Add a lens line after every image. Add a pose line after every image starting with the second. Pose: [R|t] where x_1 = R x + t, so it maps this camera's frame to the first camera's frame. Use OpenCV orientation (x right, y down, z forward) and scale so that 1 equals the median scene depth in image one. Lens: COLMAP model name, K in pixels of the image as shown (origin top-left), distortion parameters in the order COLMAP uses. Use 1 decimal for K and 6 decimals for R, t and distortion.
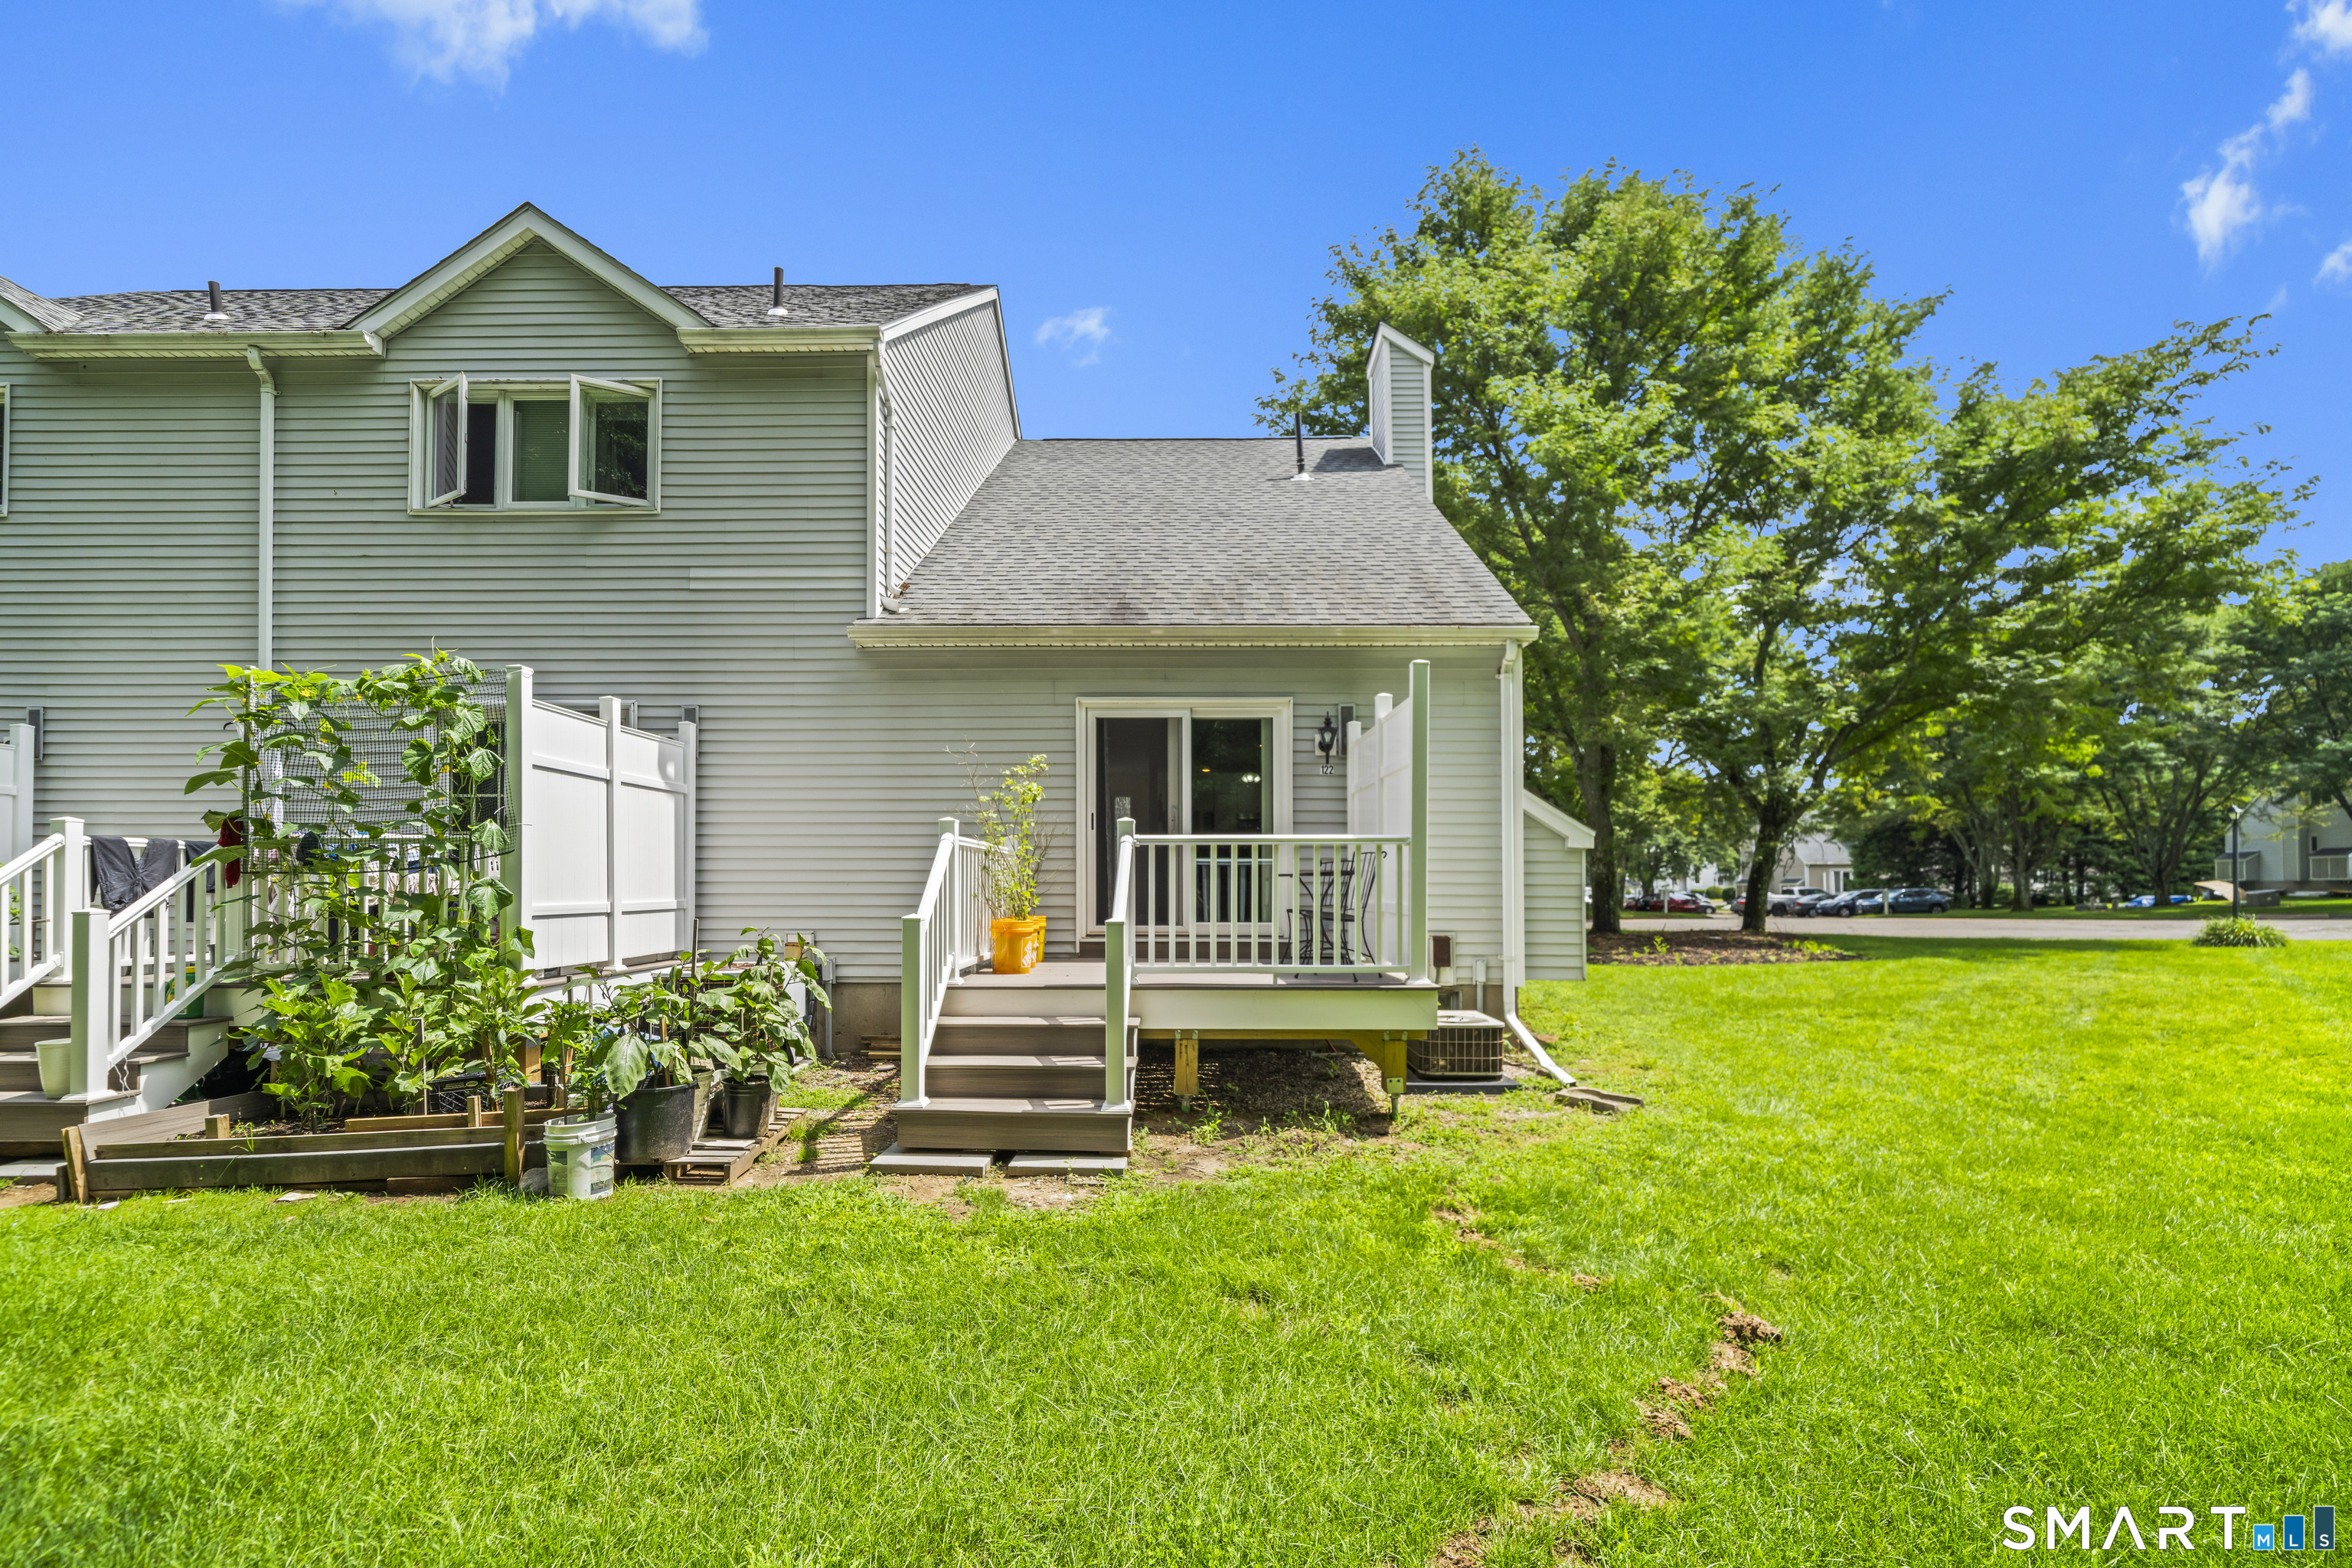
lens RADIAL K [[944.4, 0, 1176.5], [0, 944.4, 833.3], [0, 0, 1]] dist [0.000897, 0.000023]
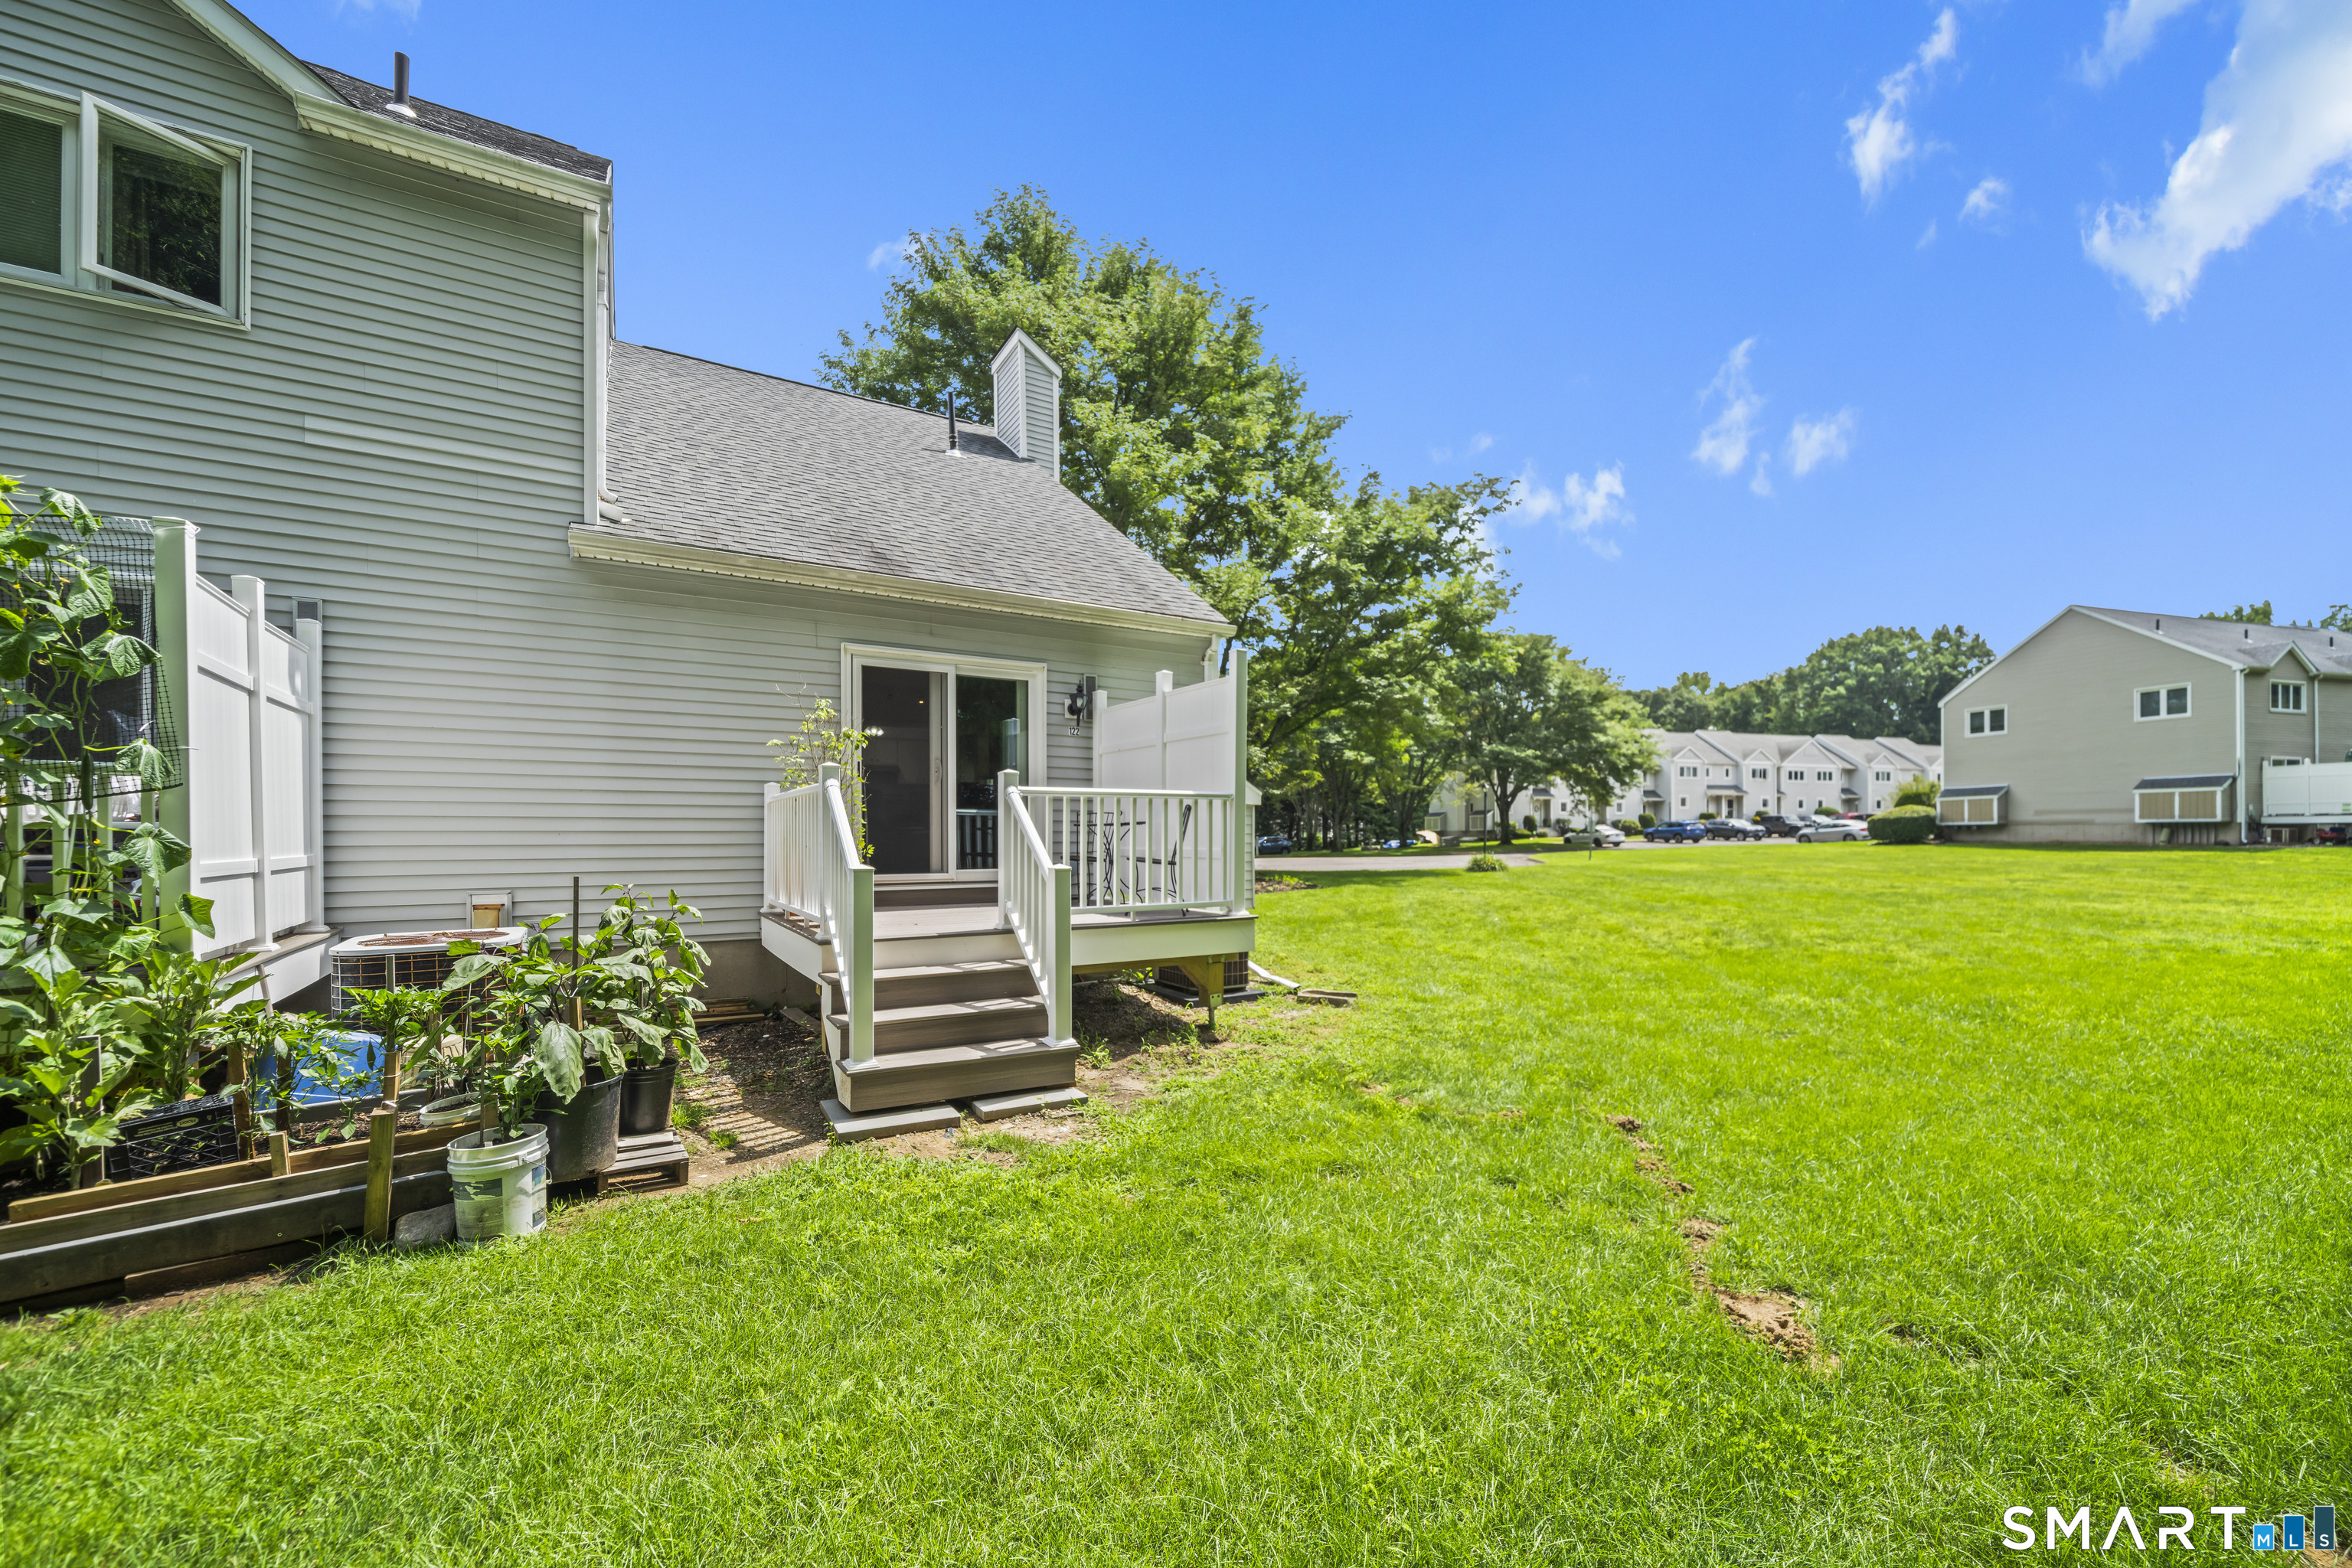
lens RADIAL K [[852.0, 0, 1181.6], [0, 852.0, 800.4], [0, 0, 1]] dist [-0.001742, -0.000378]
pose [[0.867608, 0.017877, 0.496927, -0.237213], [-0.025116, 0.999653, 0.007888, 0.003579], [-0.496614, -0.019324, 0.867756, 0.057876]]
